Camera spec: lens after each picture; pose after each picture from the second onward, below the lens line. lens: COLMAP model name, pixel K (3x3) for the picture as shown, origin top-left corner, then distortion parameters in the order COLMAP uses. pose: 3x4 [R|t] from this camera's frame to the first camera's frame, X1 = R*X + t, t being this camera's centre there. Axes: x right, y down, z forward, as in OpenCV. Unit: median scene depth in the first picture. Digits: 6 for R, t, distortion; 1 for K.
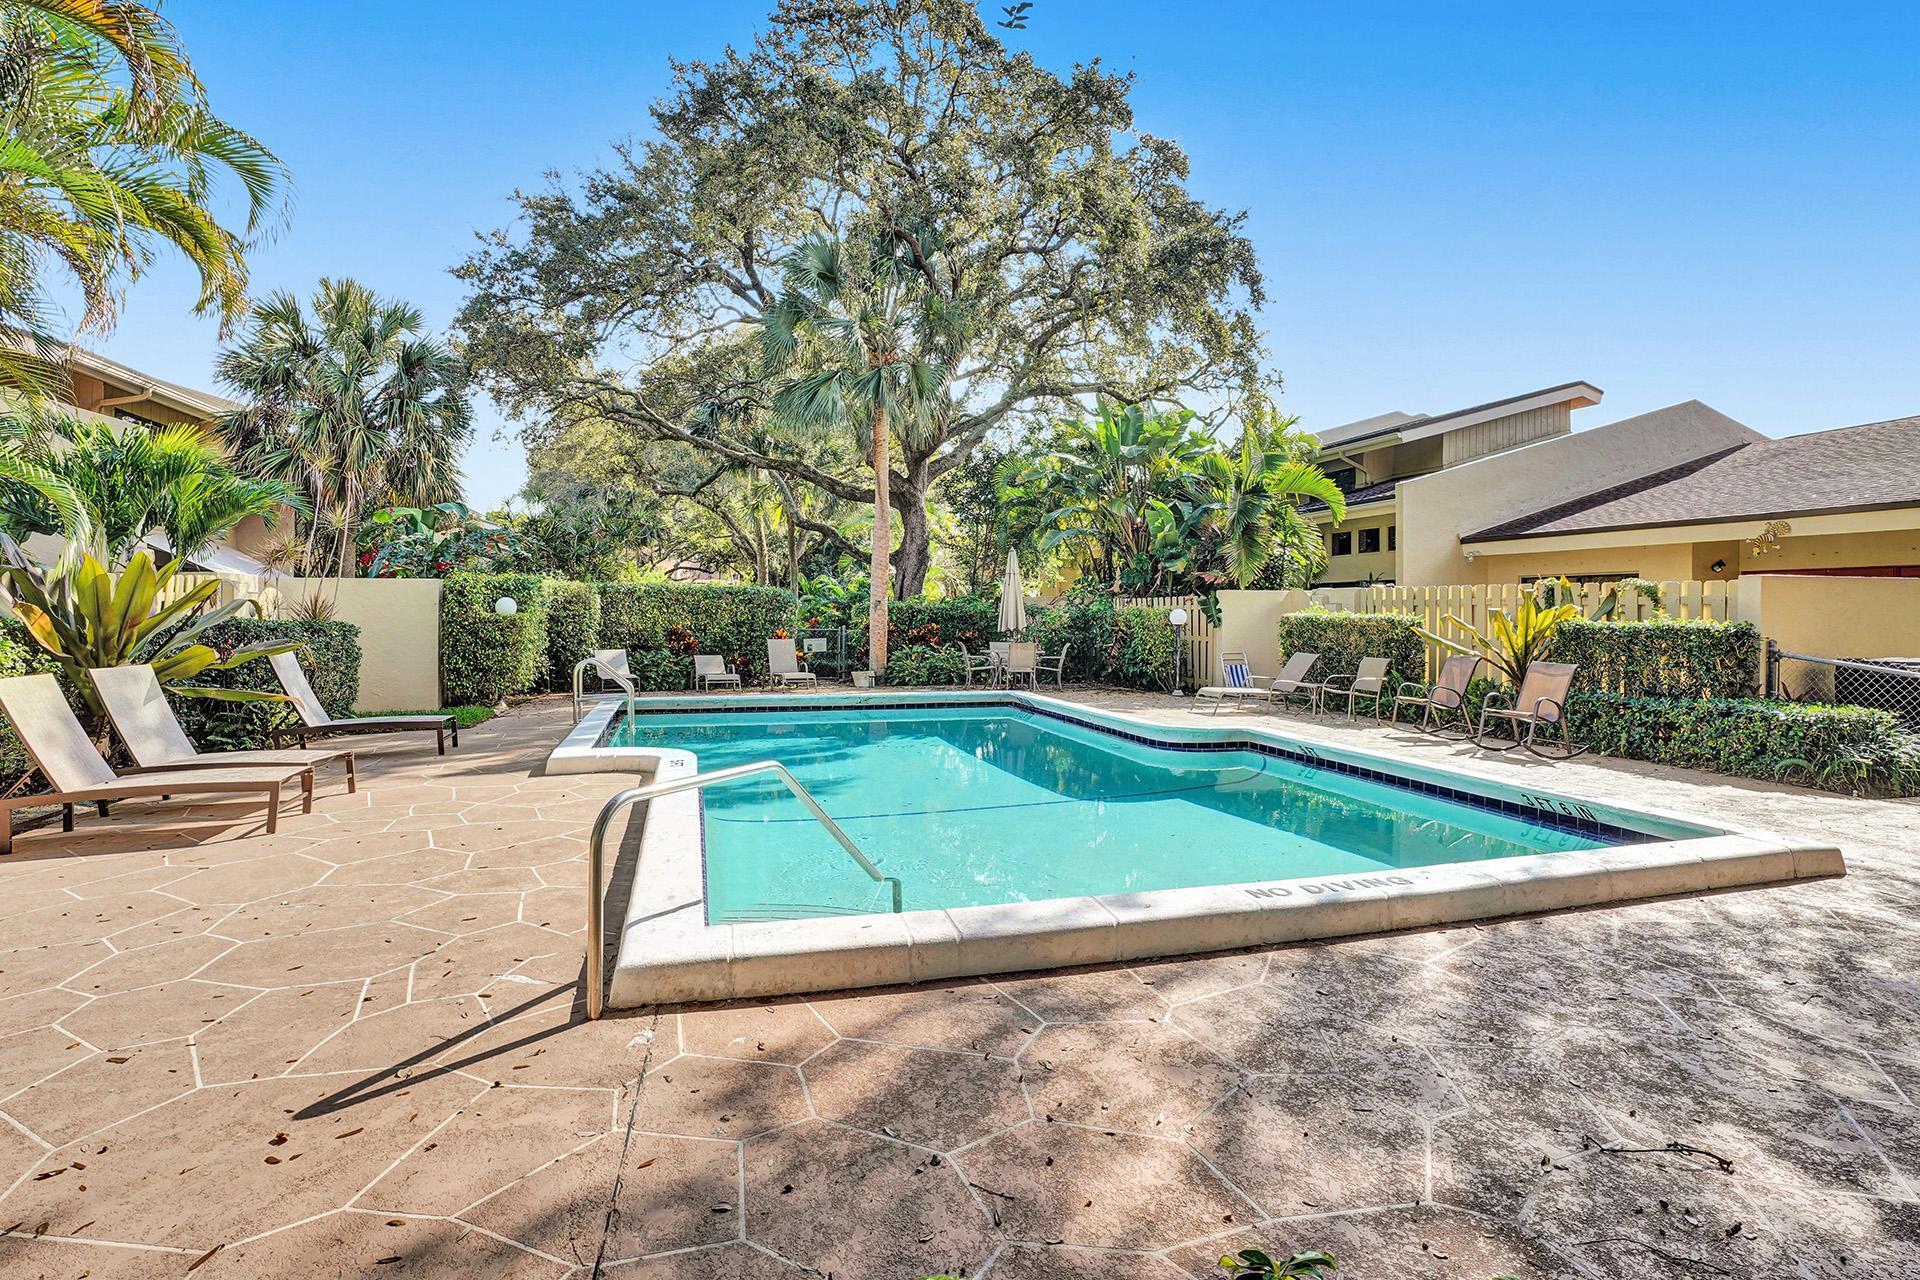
lens RADIAL K [[917.9, 0, 962.2], [0, 917.9, 626.9], [0, 0, 1]] dist [-0.068129, 0.025438]
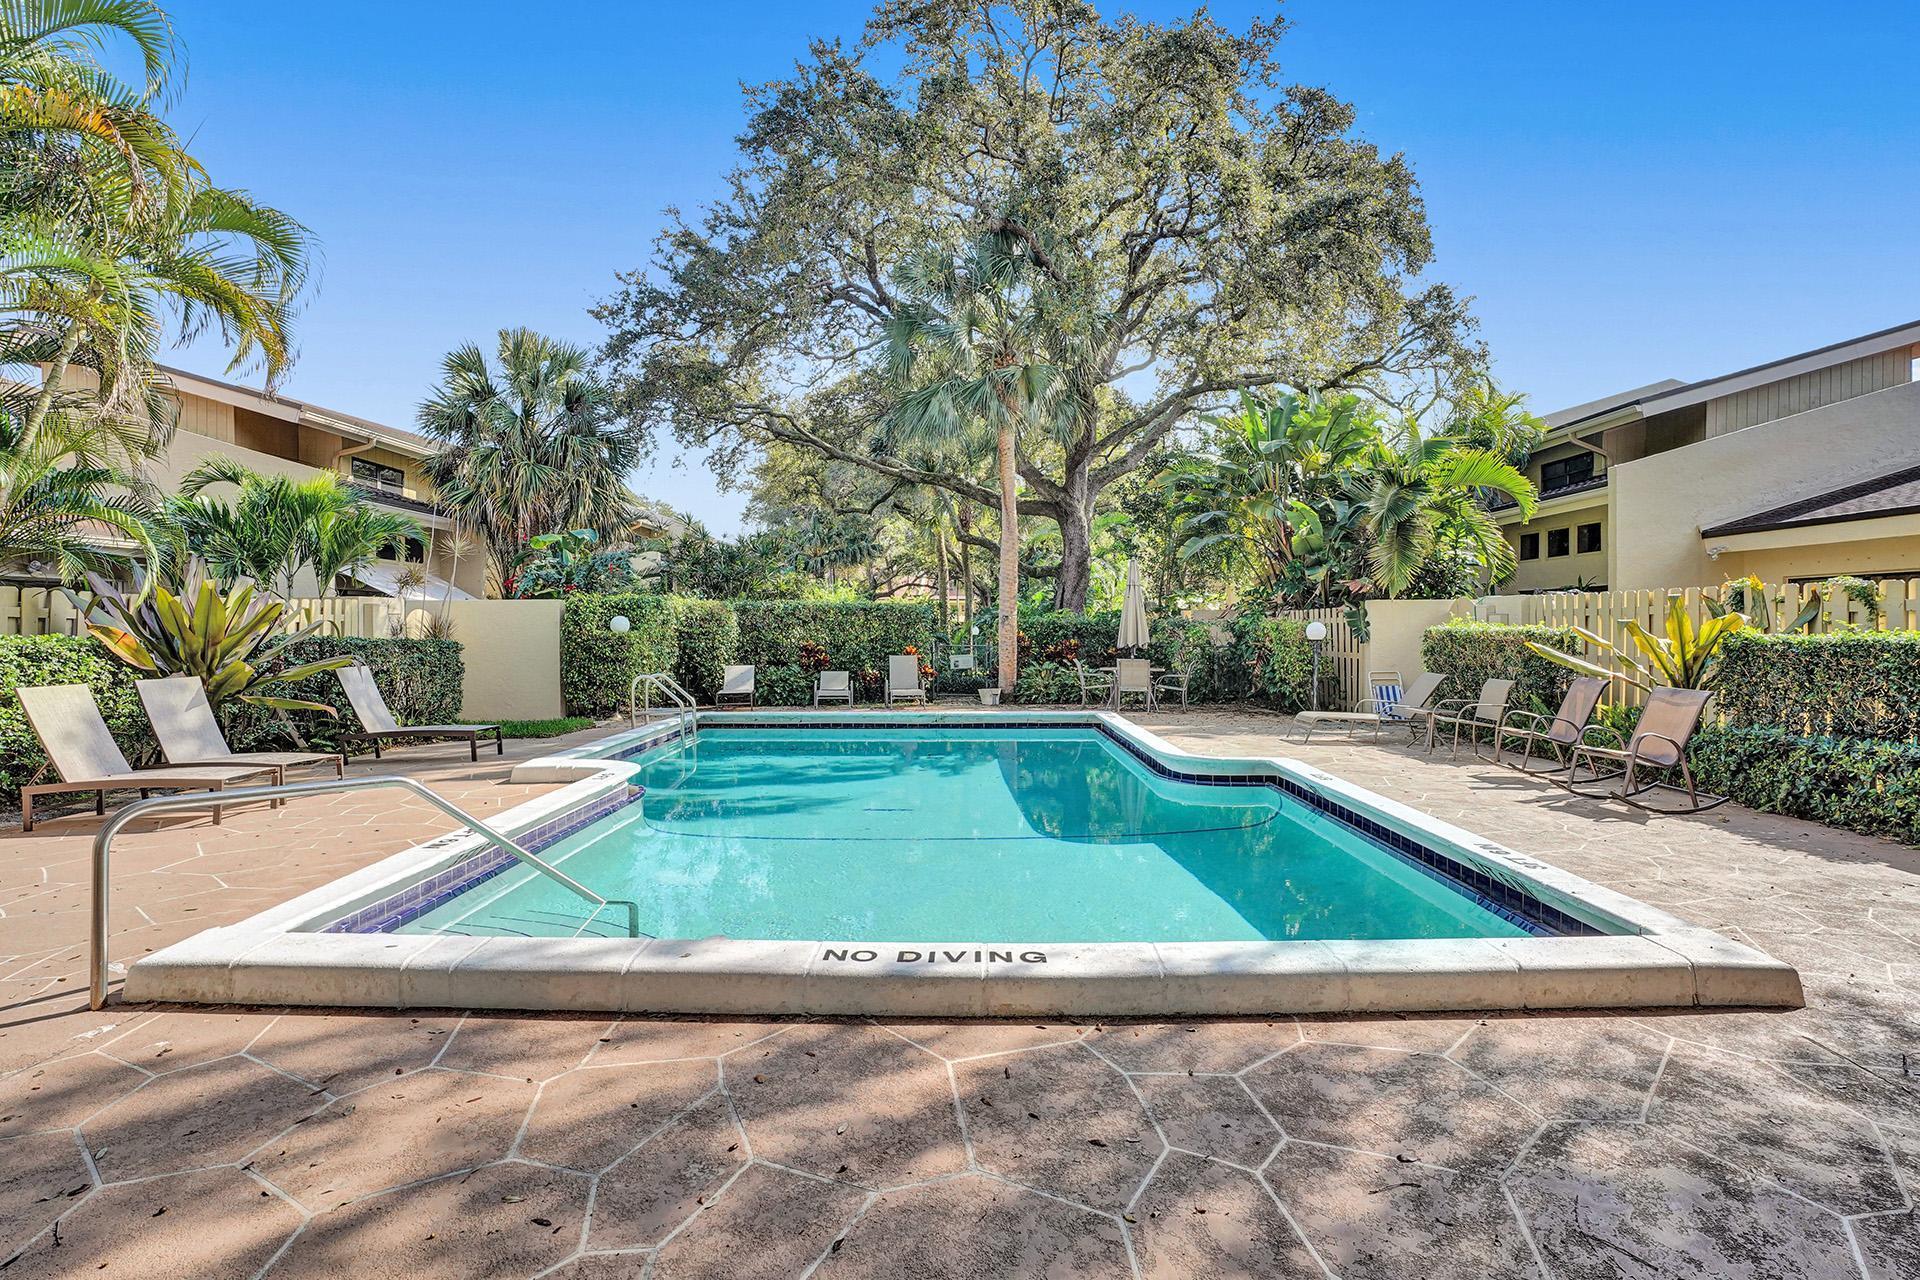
lens RADIAL K [[939.8, 0, 969.3], [0, 939.8, 649.6], [0, 0, 1]] dist [-0.045101, 0.011231]
pose [[0.963180, 0.000334, -0.268856, 0.264254], [0.001720, 0.999971, 0.007402, -0.000586], [0.268851, -0.007592, 0.963152, 0.069636]]
